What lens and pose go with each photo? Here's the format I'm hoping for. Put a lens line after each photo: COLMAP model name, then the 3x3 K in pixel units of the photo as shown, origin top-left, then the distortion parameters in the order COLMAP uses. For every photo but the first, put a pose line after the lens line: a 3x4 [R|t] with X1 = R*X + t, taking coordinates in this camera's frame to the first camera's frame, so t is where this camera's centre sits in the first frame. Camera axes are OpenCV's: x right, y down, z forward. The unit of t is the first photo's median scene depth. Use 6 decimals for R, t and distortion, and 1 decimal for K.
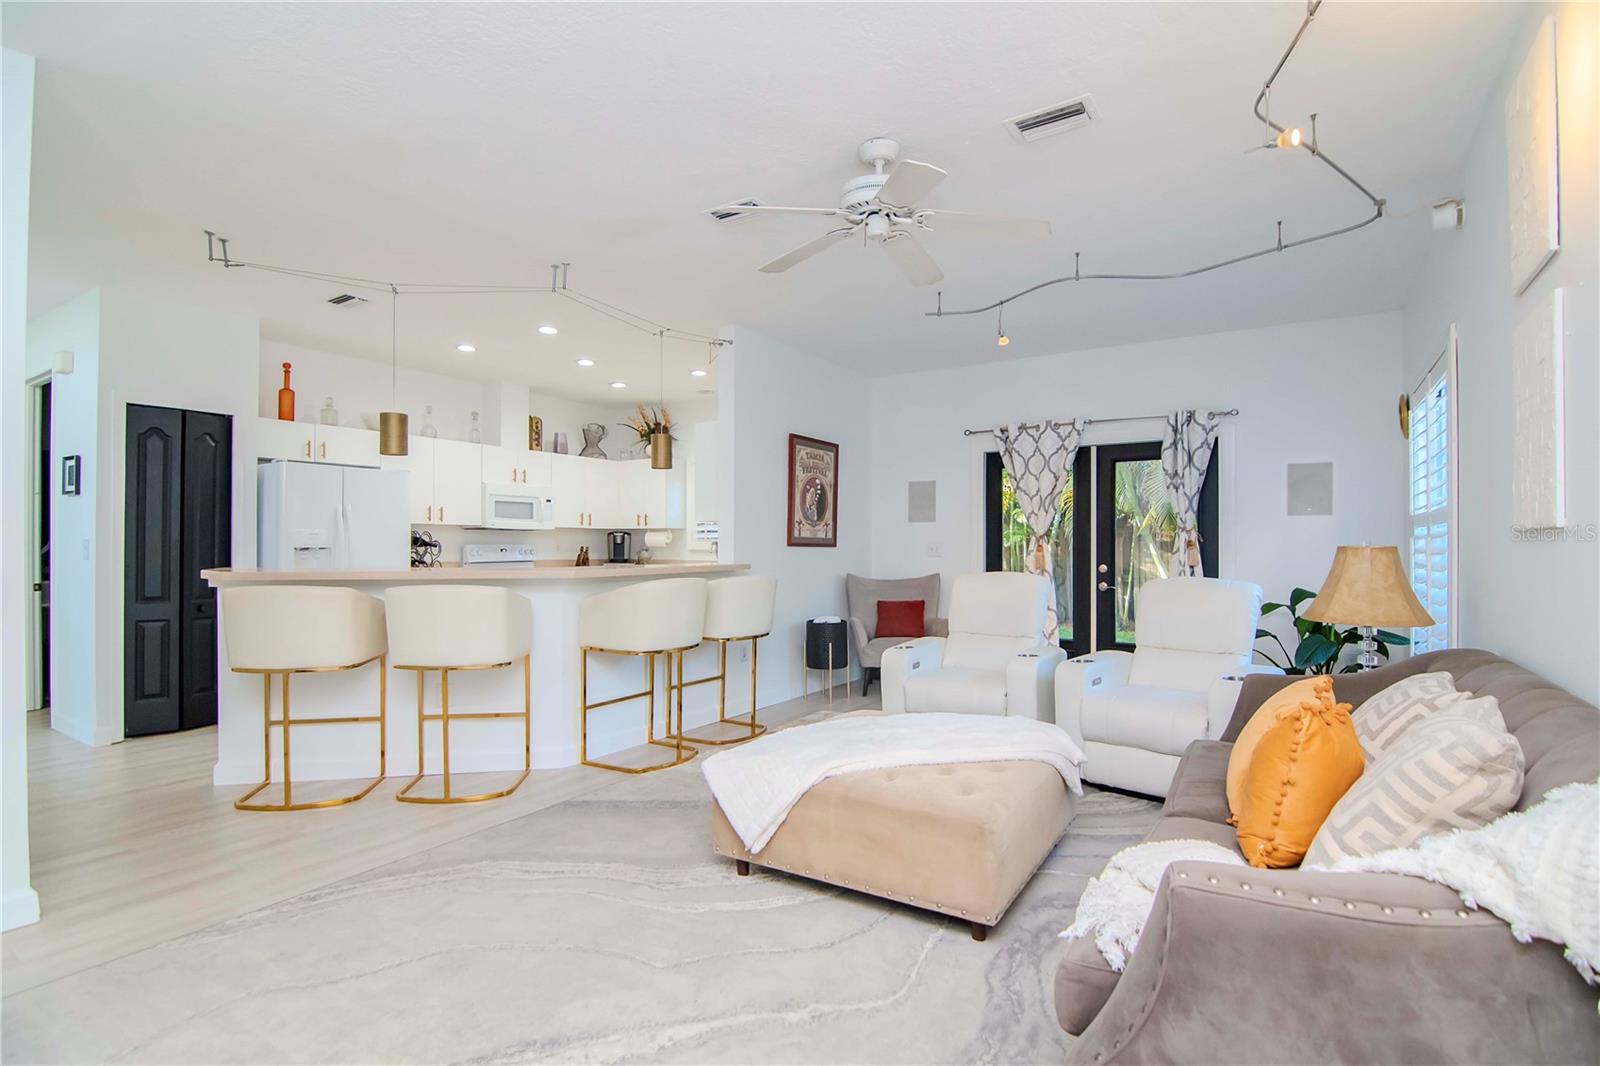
lens RADIAL K [[770.8, 0, 805.2], [0, 770.8, 542.7], [0, 0, 1]] dist [0.004474, -0.016718]
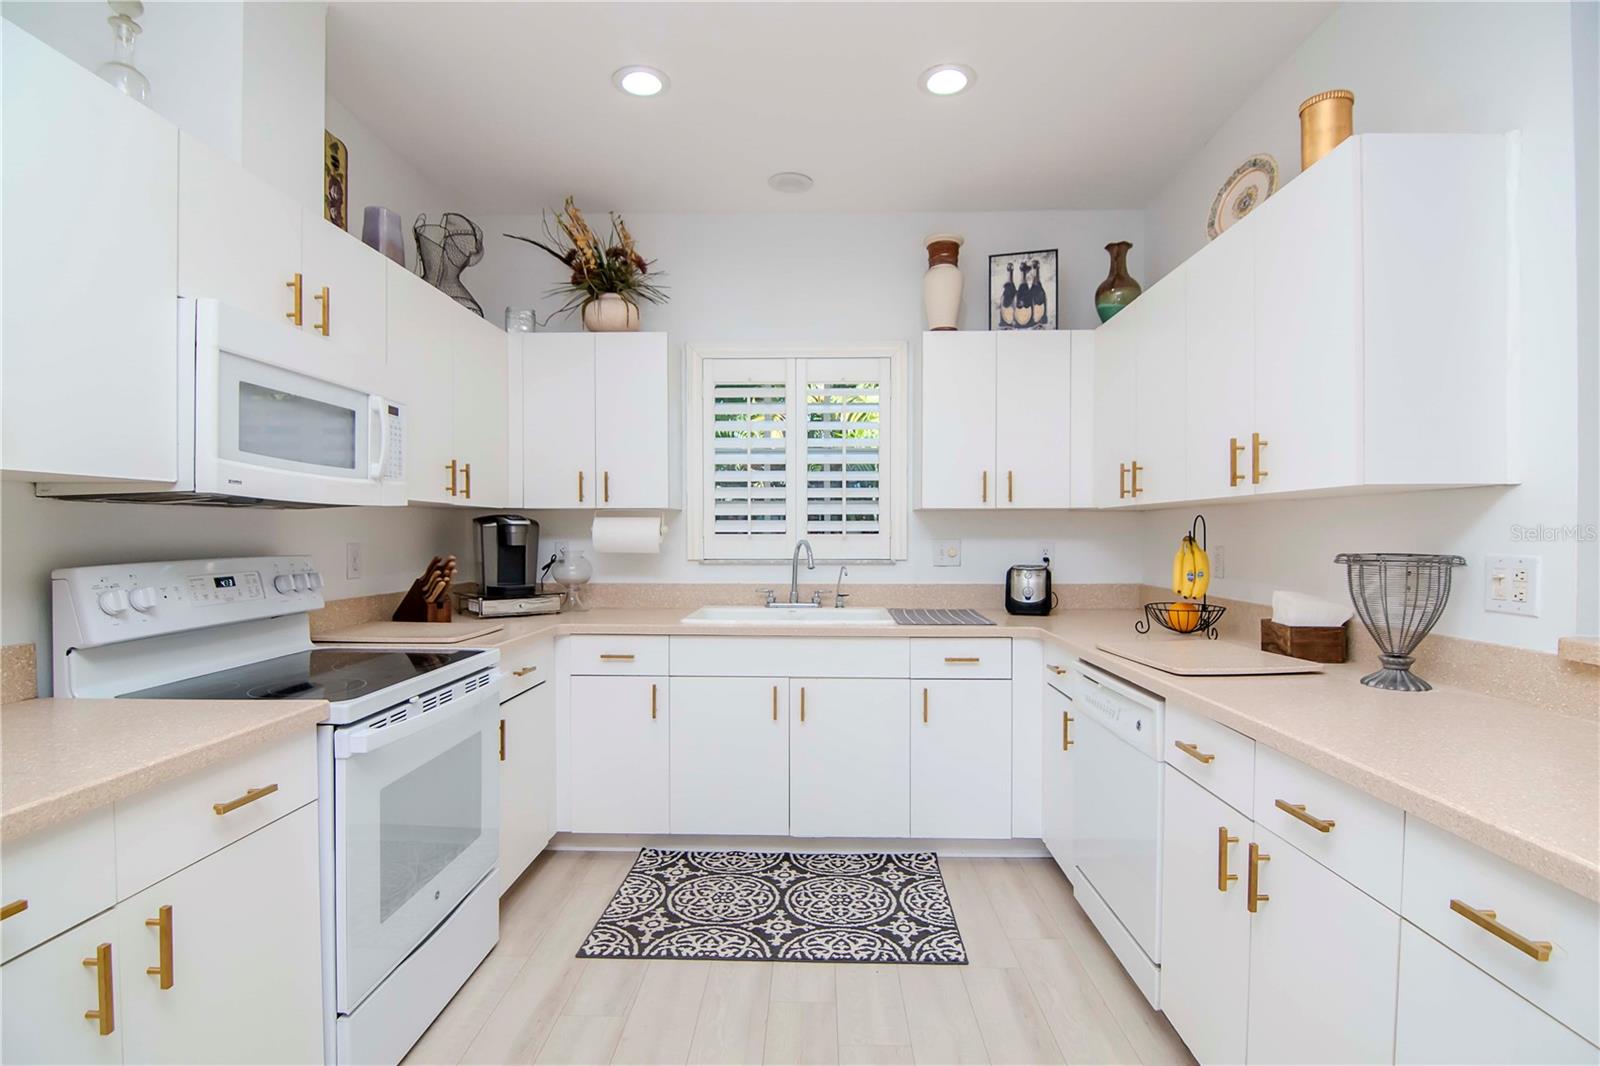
lens RADIAL K [[770.8, 0, 805.2], [0, 770.8, 542.7], [0, 0, 1]] dist [0.004474, -0.016718]
pose [[0.859649, -0.007551, 0.510829, -0.376419], [-0.002527, 0.999816, 0.019031, -0.009879], [-0.510879, -0.017651, 0.859472, 0.711099]]
